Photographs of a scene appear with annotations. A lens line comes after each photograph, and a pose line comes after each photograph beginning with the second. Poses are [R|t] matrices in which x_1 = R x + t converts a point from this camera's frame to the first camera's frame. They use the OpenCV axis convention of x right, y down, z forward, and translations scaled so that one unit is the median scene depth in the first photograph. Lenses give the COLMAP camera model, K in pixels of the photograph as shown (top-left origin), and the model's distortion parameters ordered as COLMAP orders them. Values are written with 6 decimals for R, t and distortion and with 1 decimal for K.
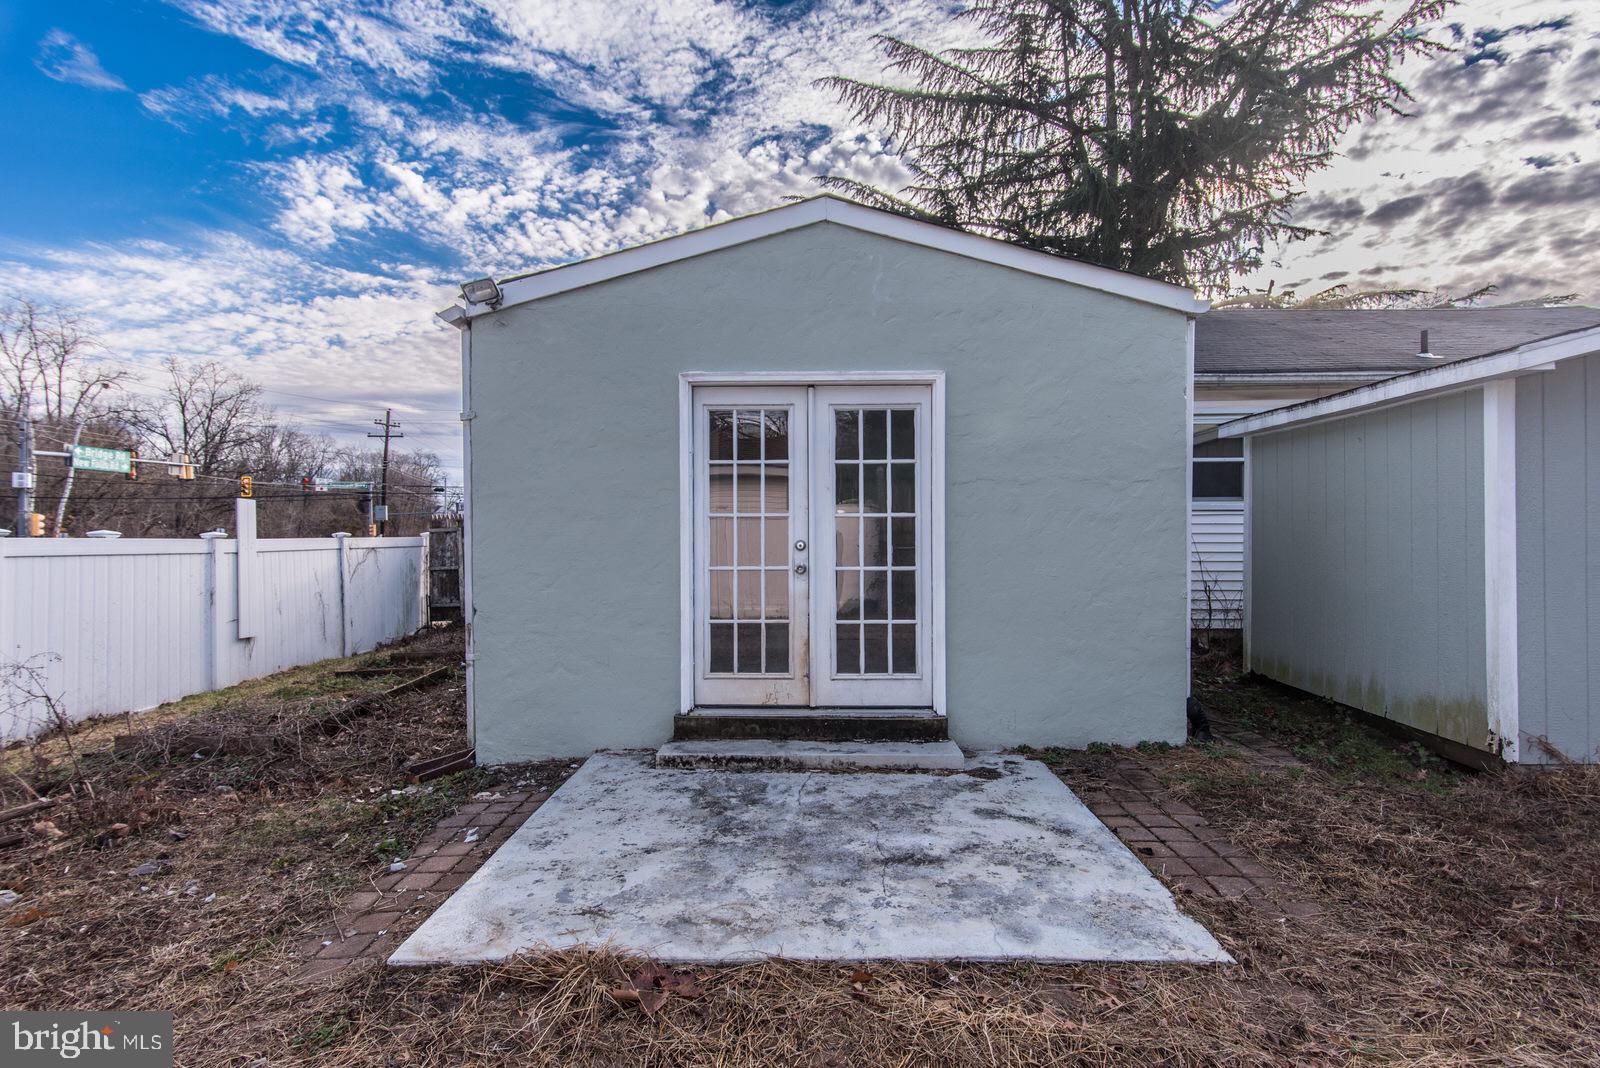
lens RADIAL K [[782.3, 0, 797.6], [0, 782.3, 536.4], [0, 0, 1]] dist [0.015789, -0.005263]
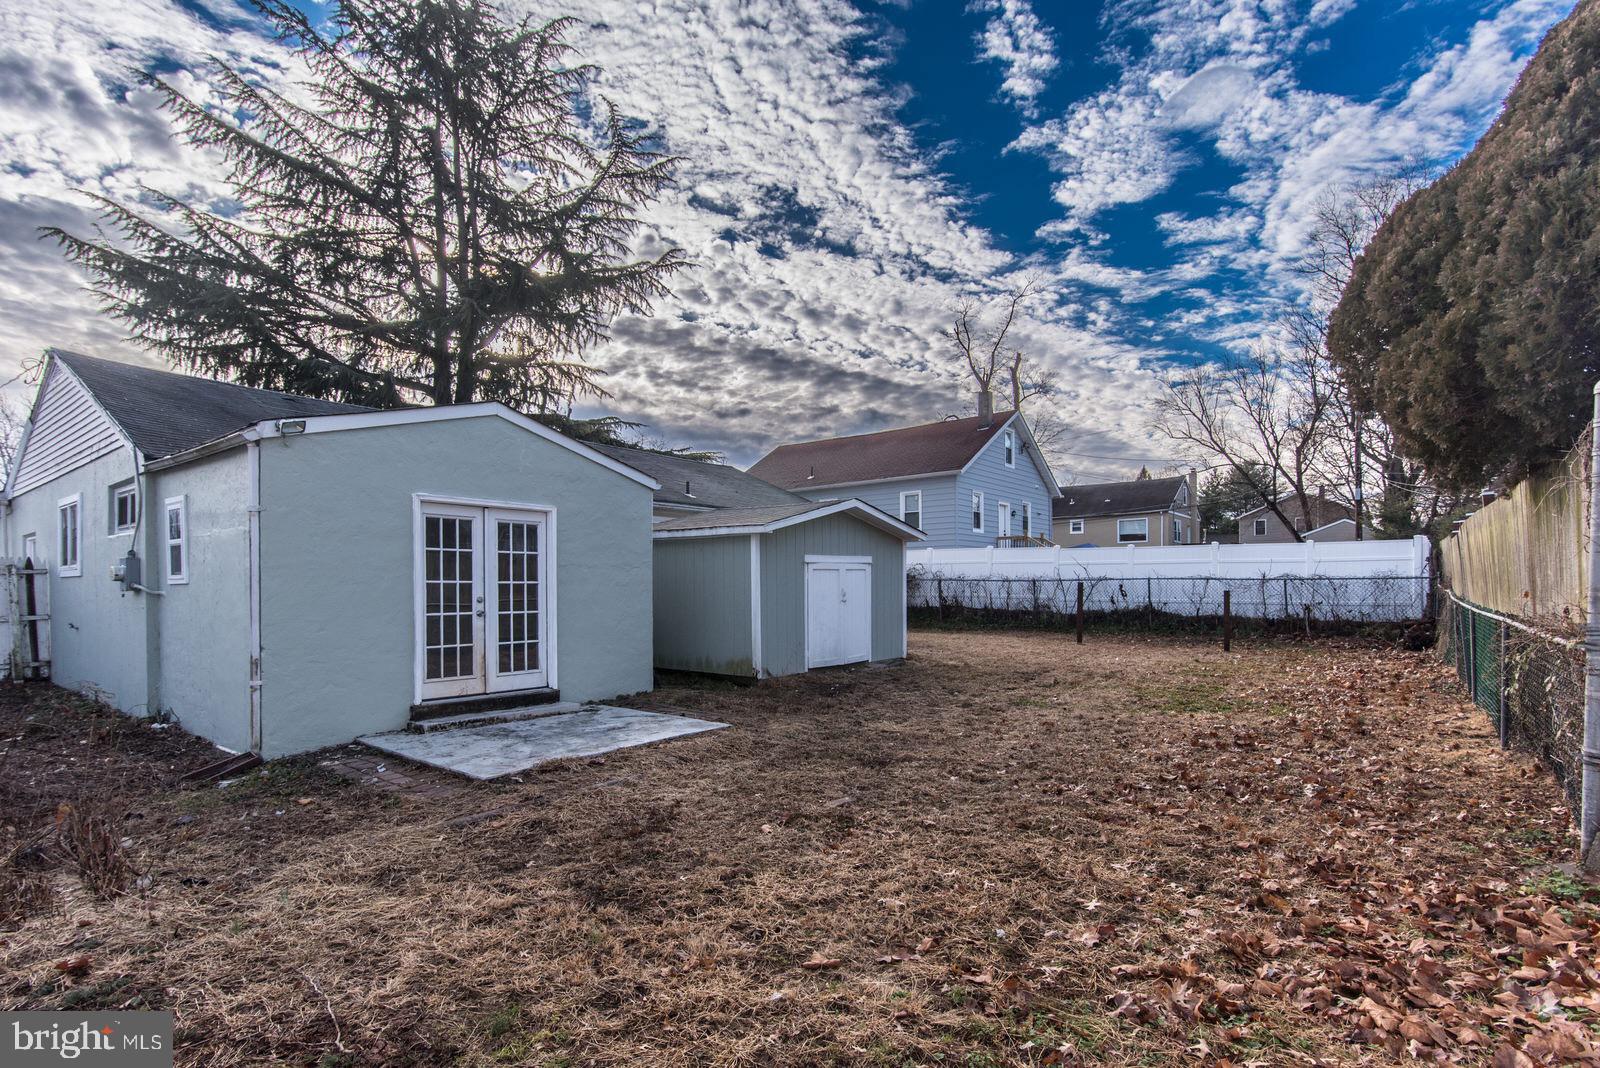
lens RADIAL K [[782.3, 0, 801.3], [0, 782.3, 584.2], [0, 0, 1]] dist [0.015789, -0.005263]
pose [[0.605707, 0.007184, 0.795656, -0.943115], [0.000716, 0.999954, -0.009574, -0.006099], [-0.795688, 0.006368, 0.605674, -0.603768]]
